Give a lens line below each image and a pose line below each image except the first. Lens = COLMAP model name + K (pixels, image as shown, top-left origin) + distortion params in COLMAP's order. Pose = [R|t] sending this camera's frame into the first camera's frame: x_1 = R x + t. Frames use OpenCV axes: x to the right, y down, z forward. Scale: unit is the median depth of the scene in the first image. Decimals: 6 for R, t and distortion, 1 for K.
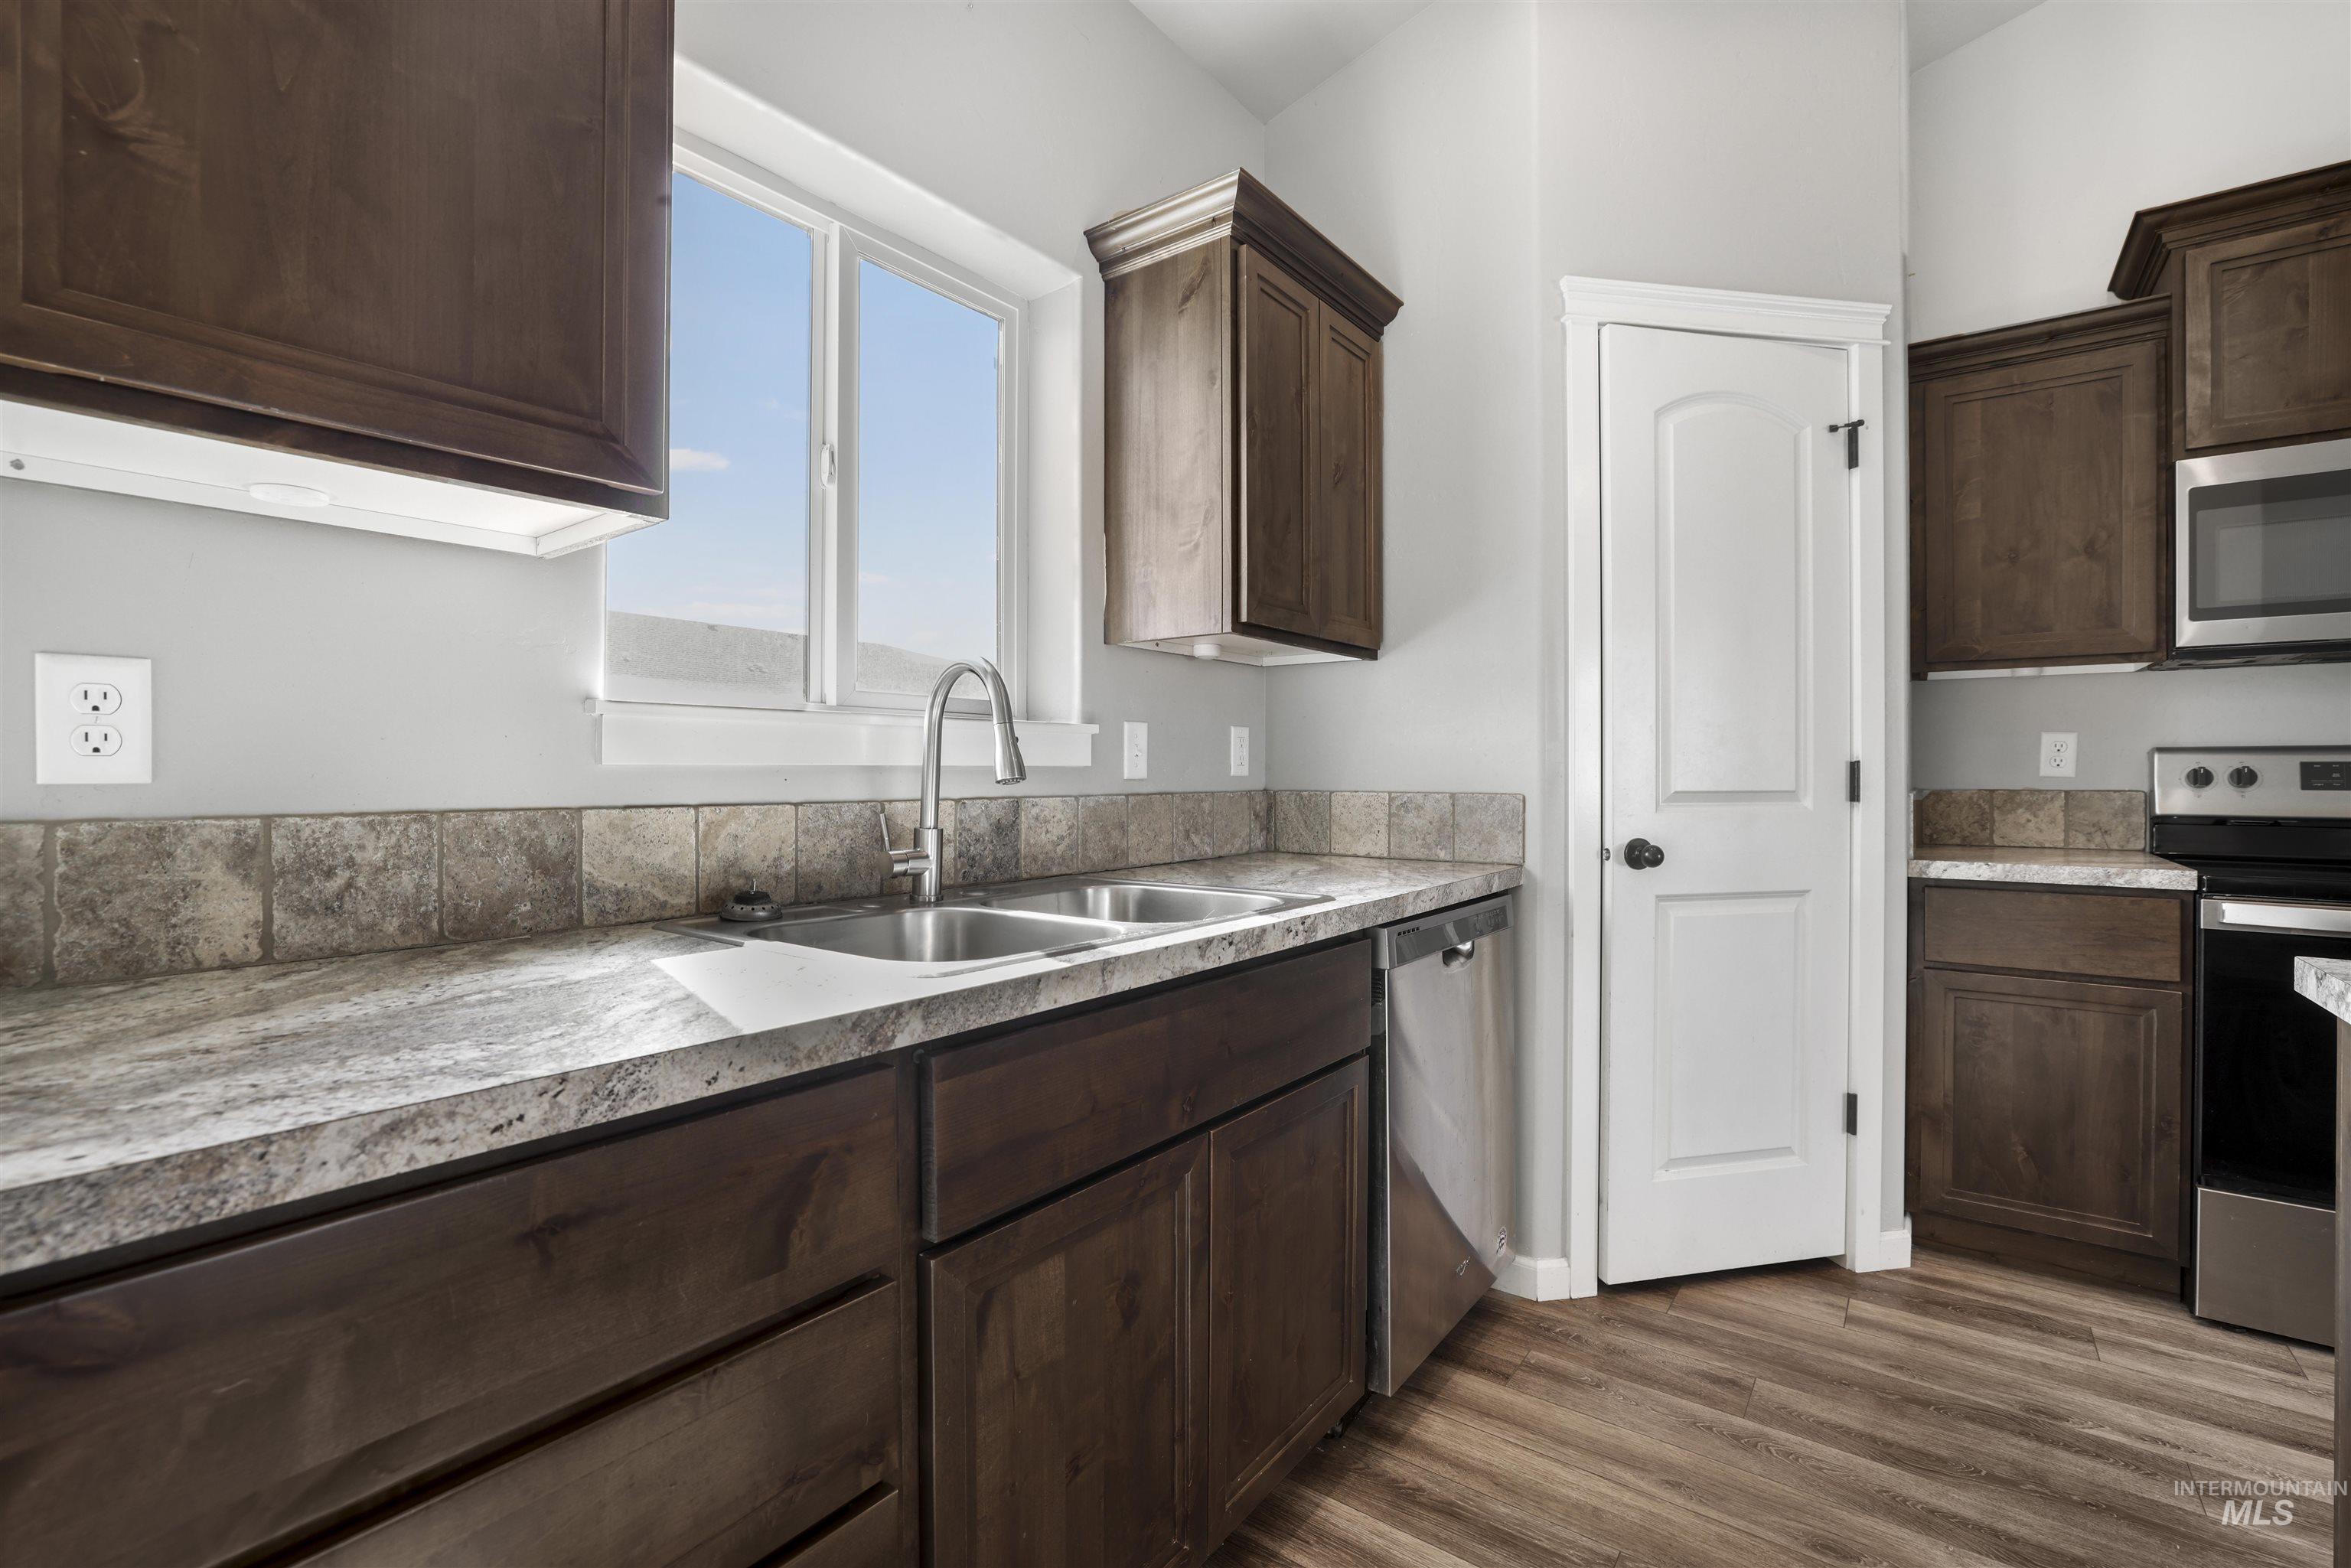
lens RADIAL K [[1048.8, 0, 1172.9], [0, 1048.8, 776.2], [0, 0, 1]] dist [-0.023042, 0.005643]
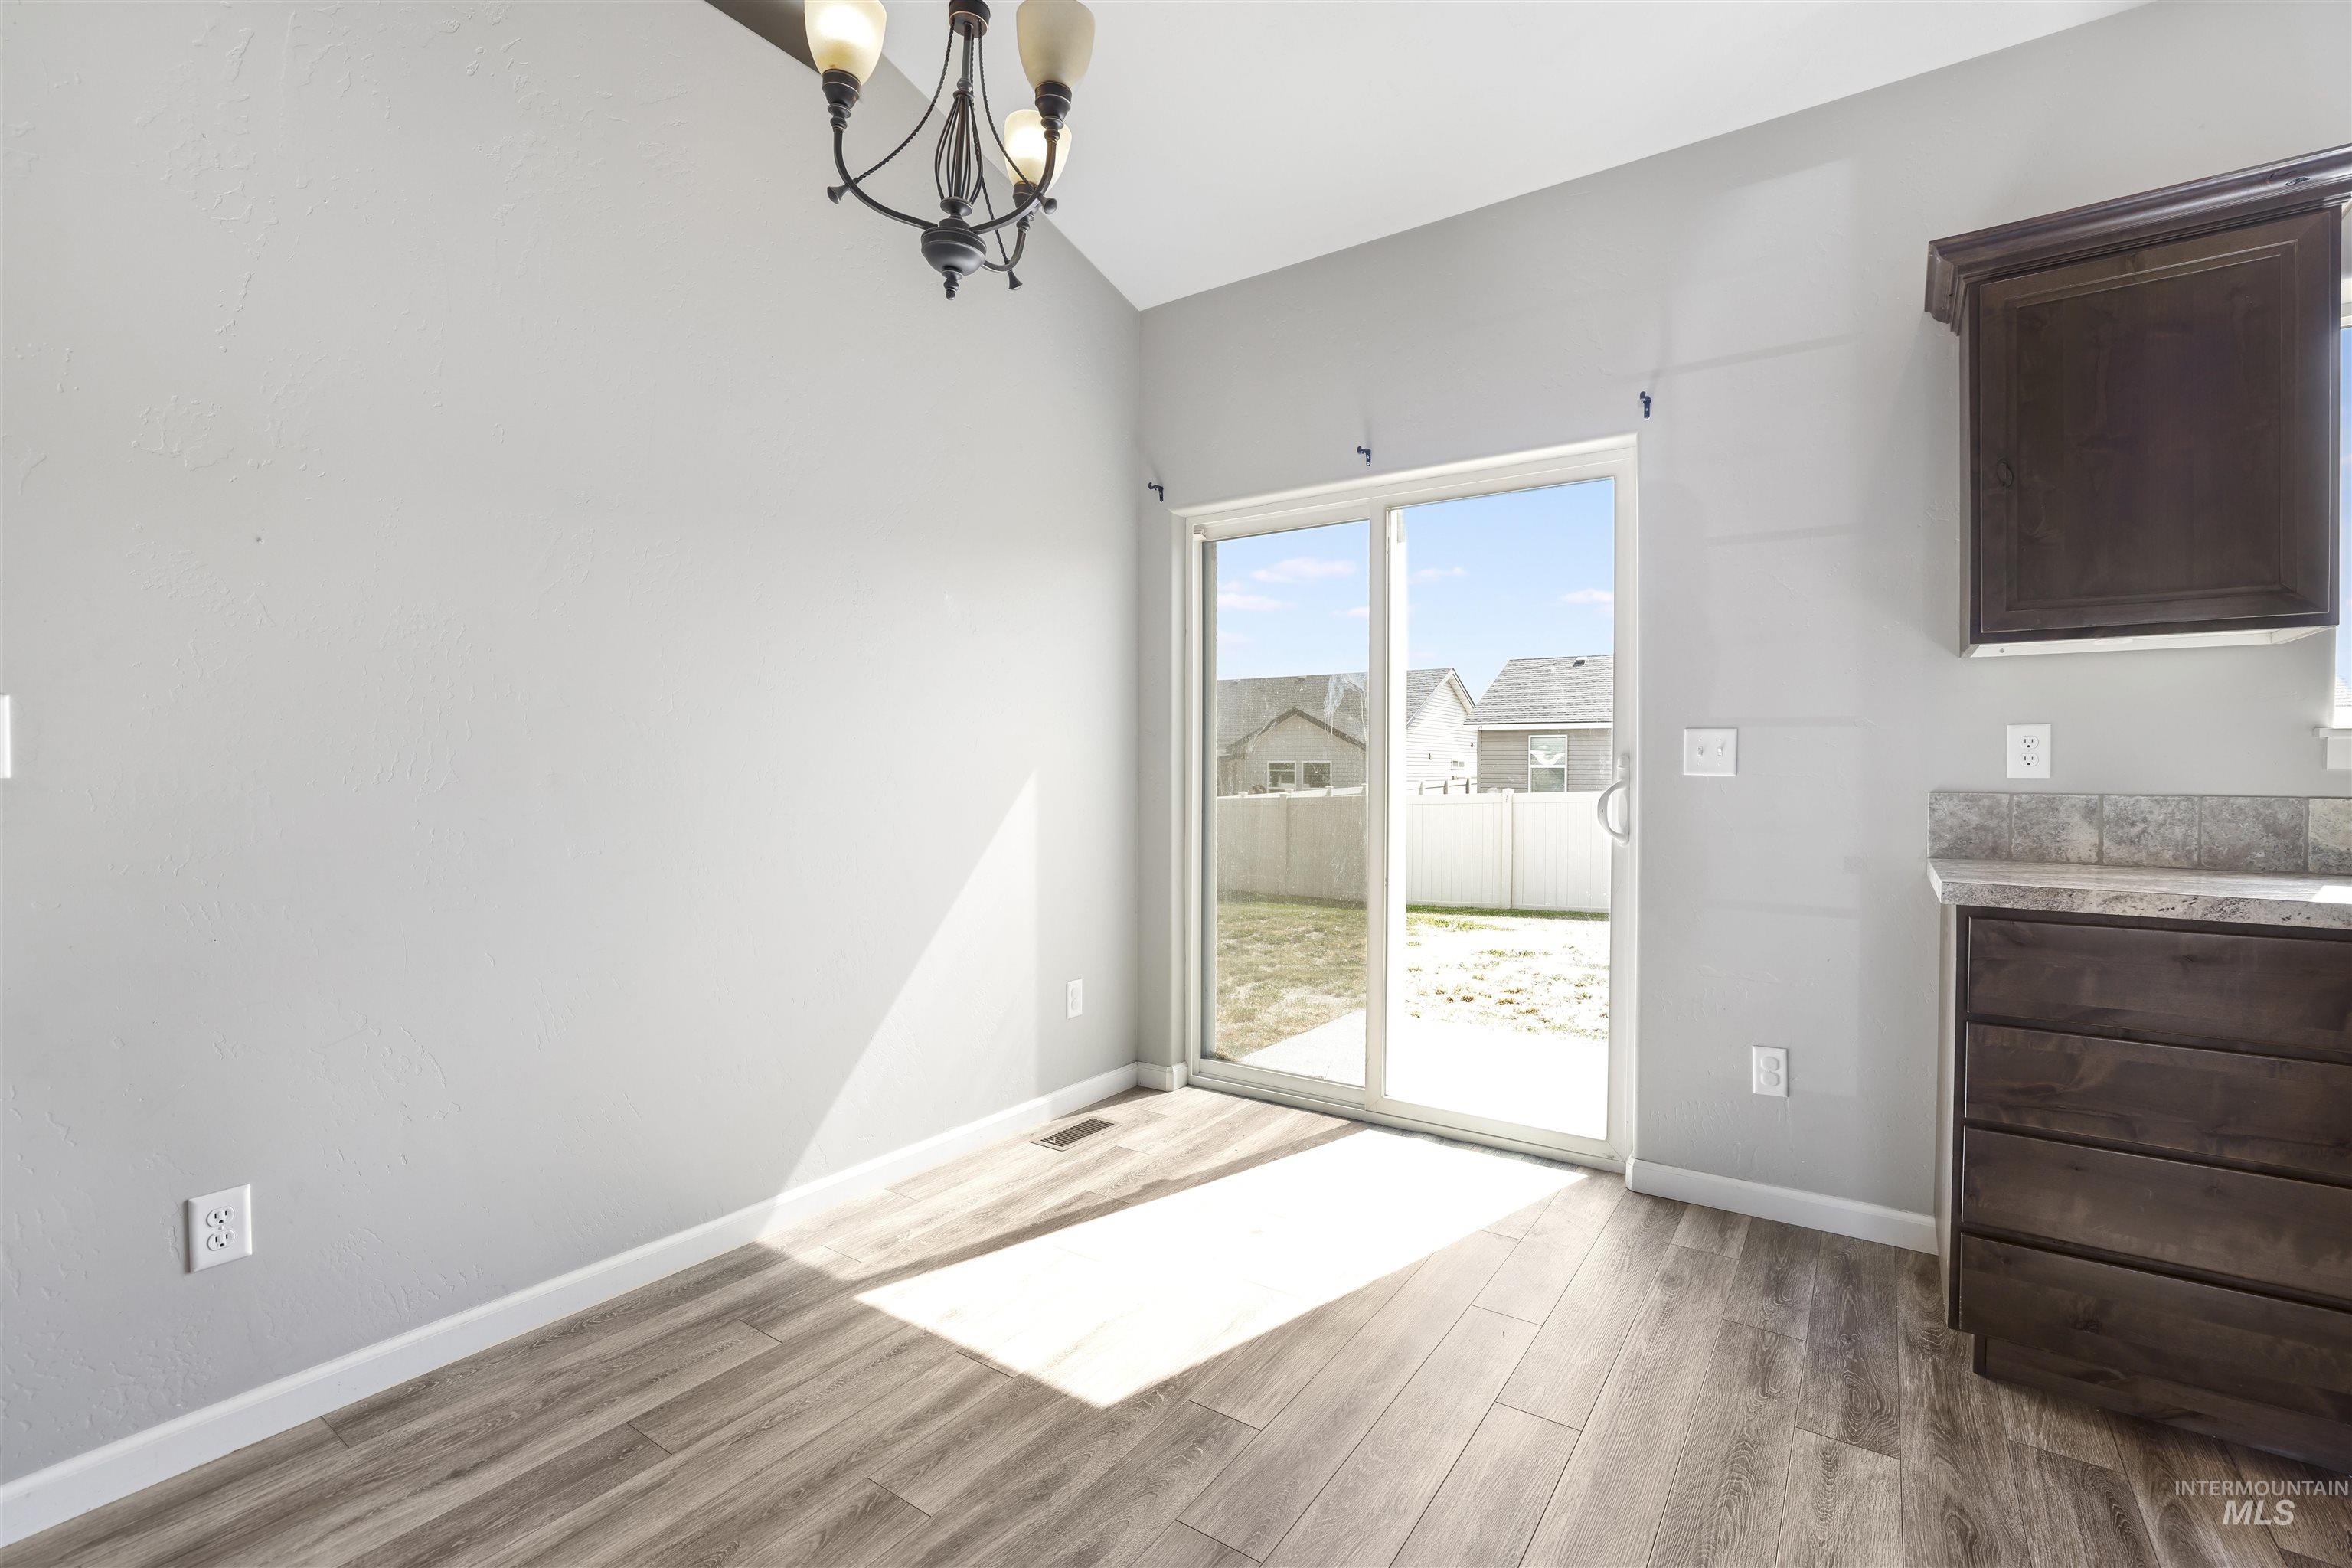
lens RADIAL K [[1049.3, 0, 1171.1], [0, 1049.3, 786.8], [0, 0, 1]] dist [-0.023042, 0.005643]
pose [[0.065273, 0.011195, -0.997805, 1.099012], [-0.006500, 0.999921, 0.010794, 0.012593], [0.997846, 0.005781, 0.065341, -1.026907]]
